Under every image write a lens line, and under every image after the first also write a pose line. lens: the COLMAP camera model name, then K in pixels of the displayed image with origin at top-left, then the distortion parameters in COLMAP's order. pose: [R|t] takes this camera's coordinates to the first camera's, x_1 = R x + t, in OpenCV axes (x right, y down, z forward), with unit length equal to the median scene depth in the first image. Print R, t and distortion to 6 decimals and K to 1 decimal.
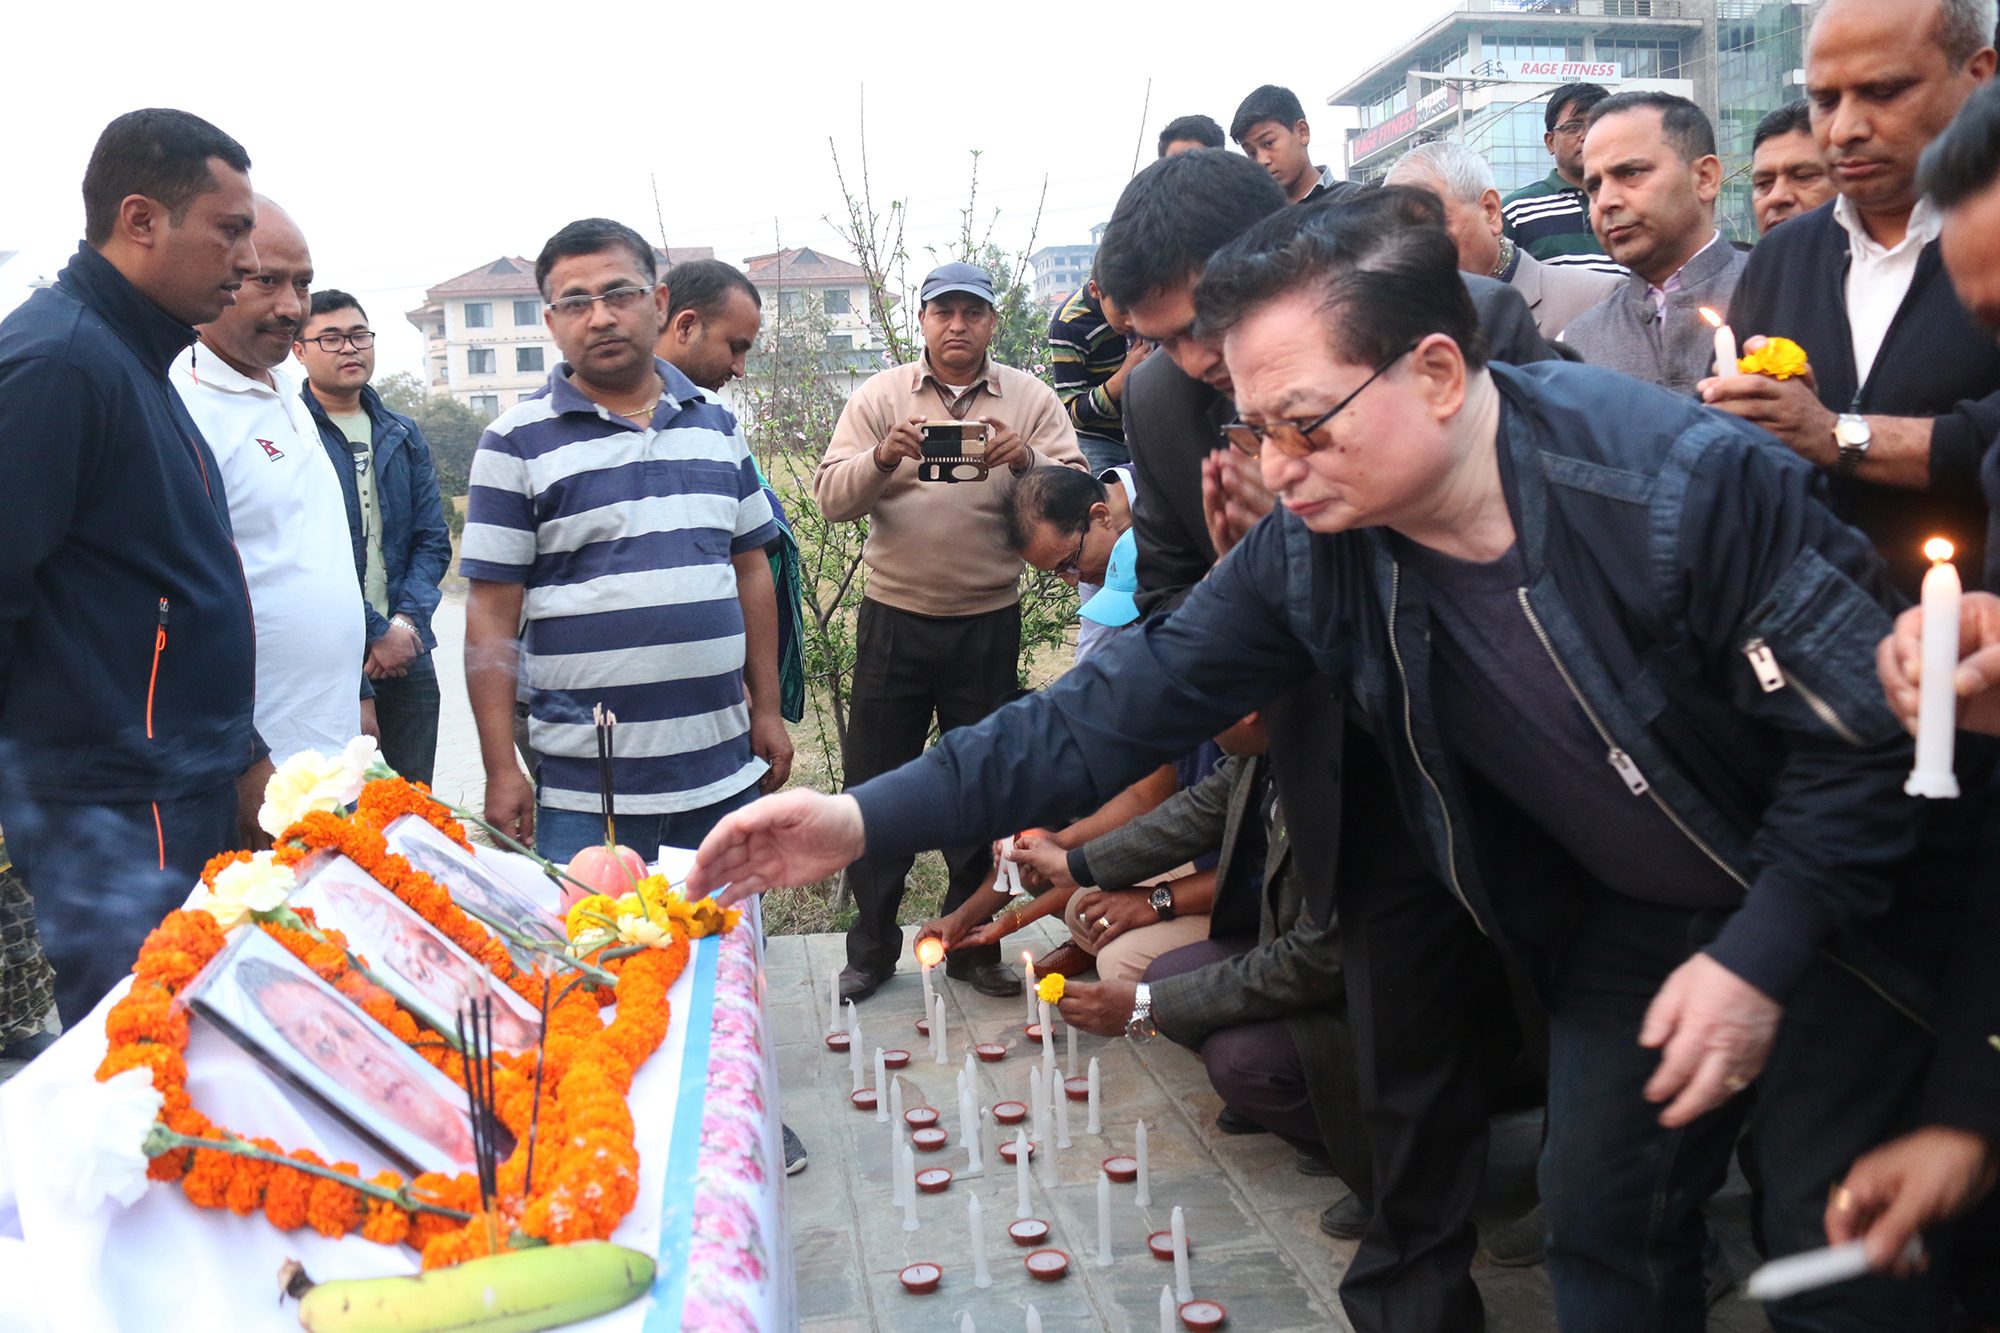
lens RADIAL K [[1624.6, 0, 992.2], [0, 1624.6, 661.7], [0, 0, 1]] dist [-0.157806, 0.126293]
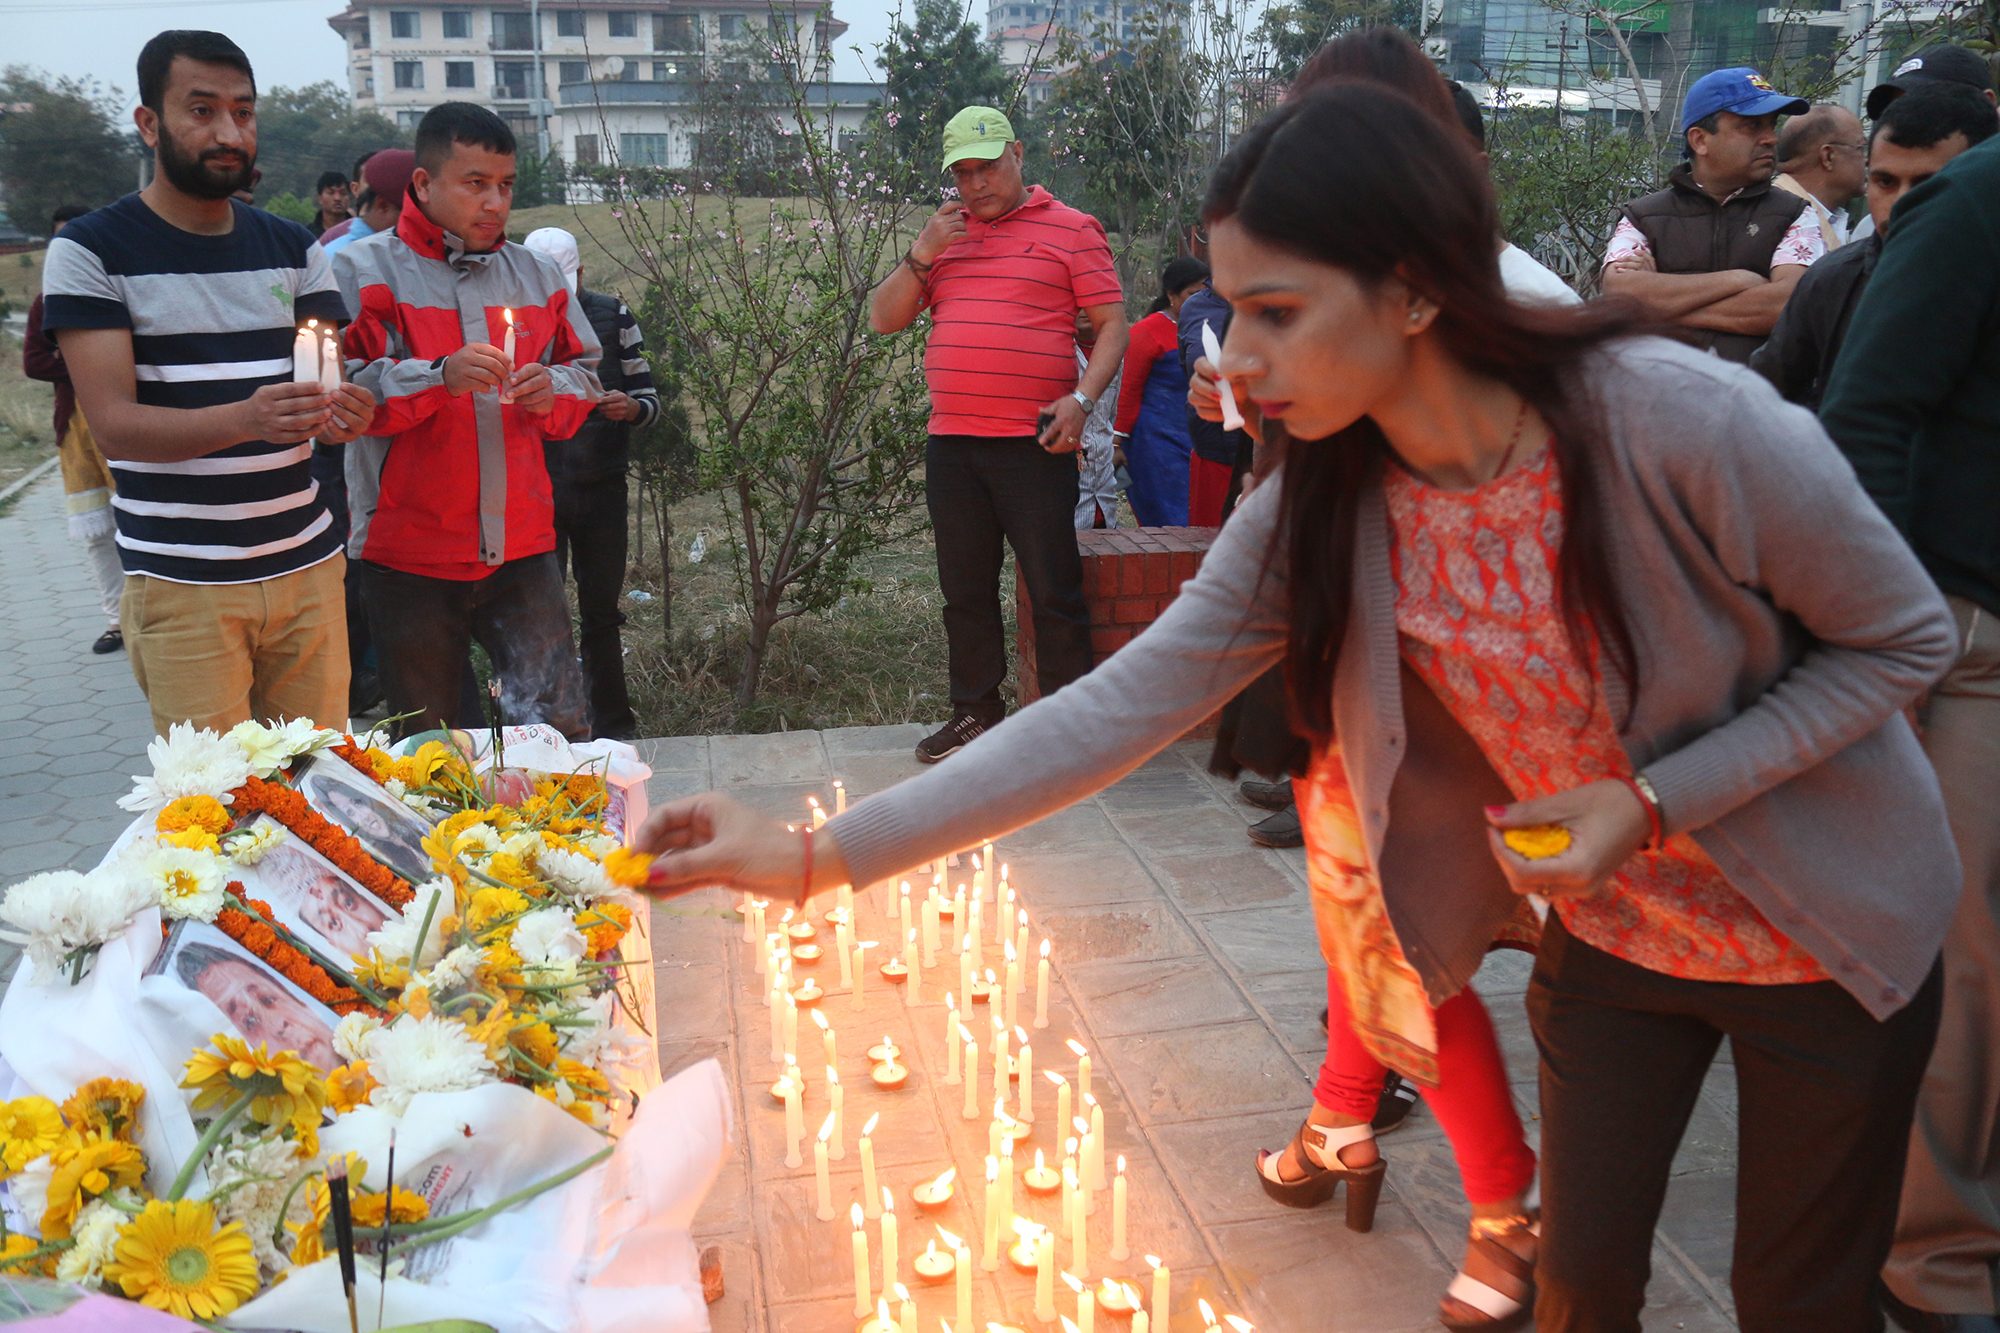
lens RADIAL K [[1620.8, 0, 996.2], [0, 1620.8, 663.3], [0, 0, 1]] dist [-0.159224, 0.123084]
pose [[0.998086, 0.037979, 0.048815, 0.091870], [-0.045146, 0.986836, 0.155292, -0.246109], [-0.042275, -0.157198, 0.986662, -0.200940]]
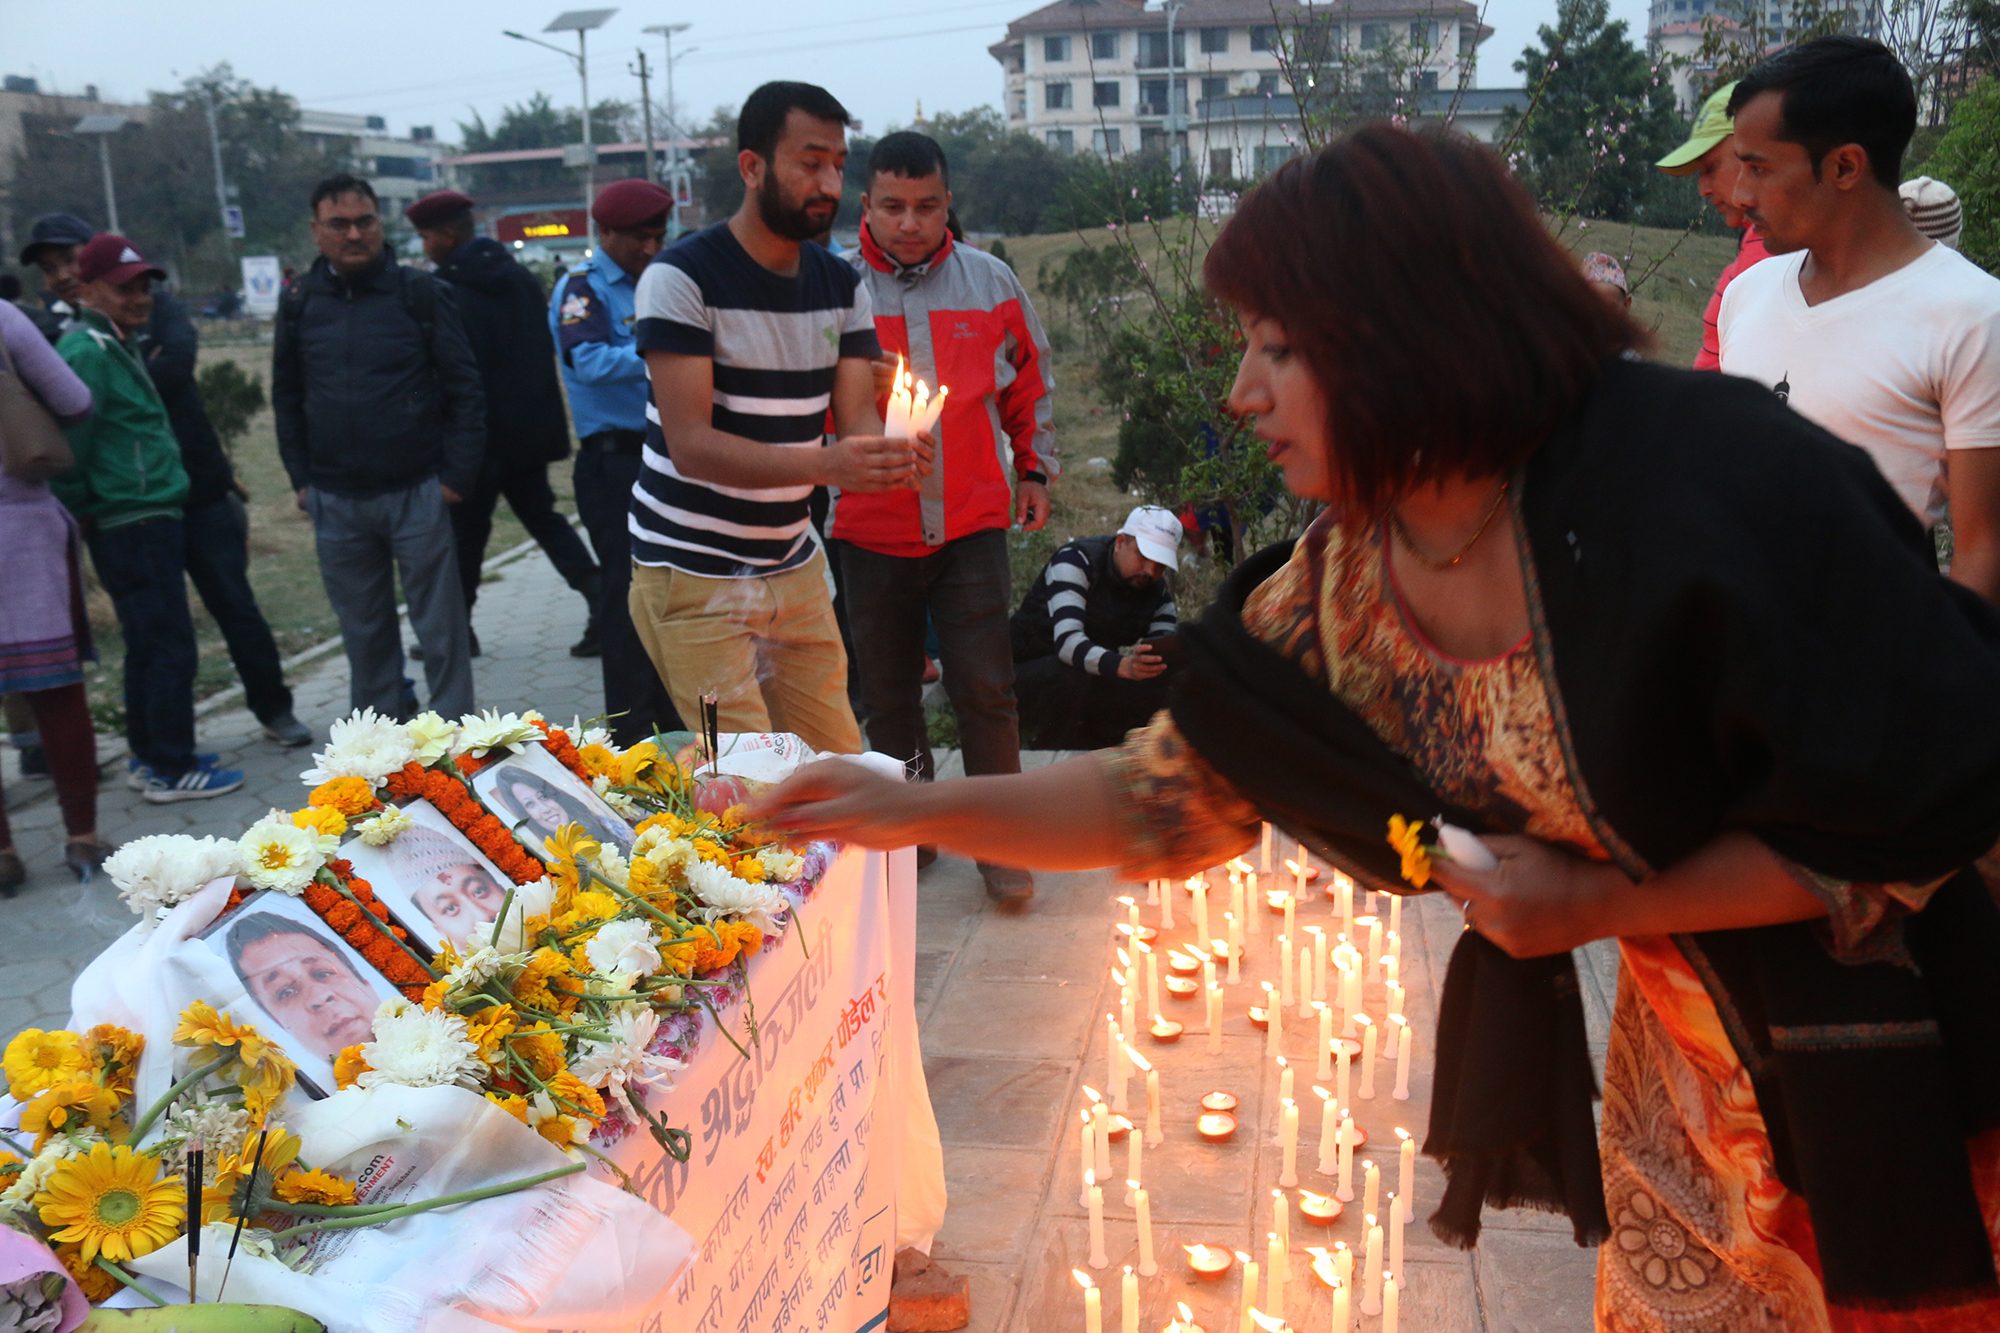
lens RADIAL K [[1620.8, 0, 996.2], [0, 1620.8, 663.3], [0, 0, 1]] dist [-0.159224, 0.123084]
pose [[0.941472, 0.101035, -0.321593, 0.530103], [-0.048885, 0.984862, 0.166303, -0.274764], [0.333527, -0.140849, 0.932160, -0.012801]]
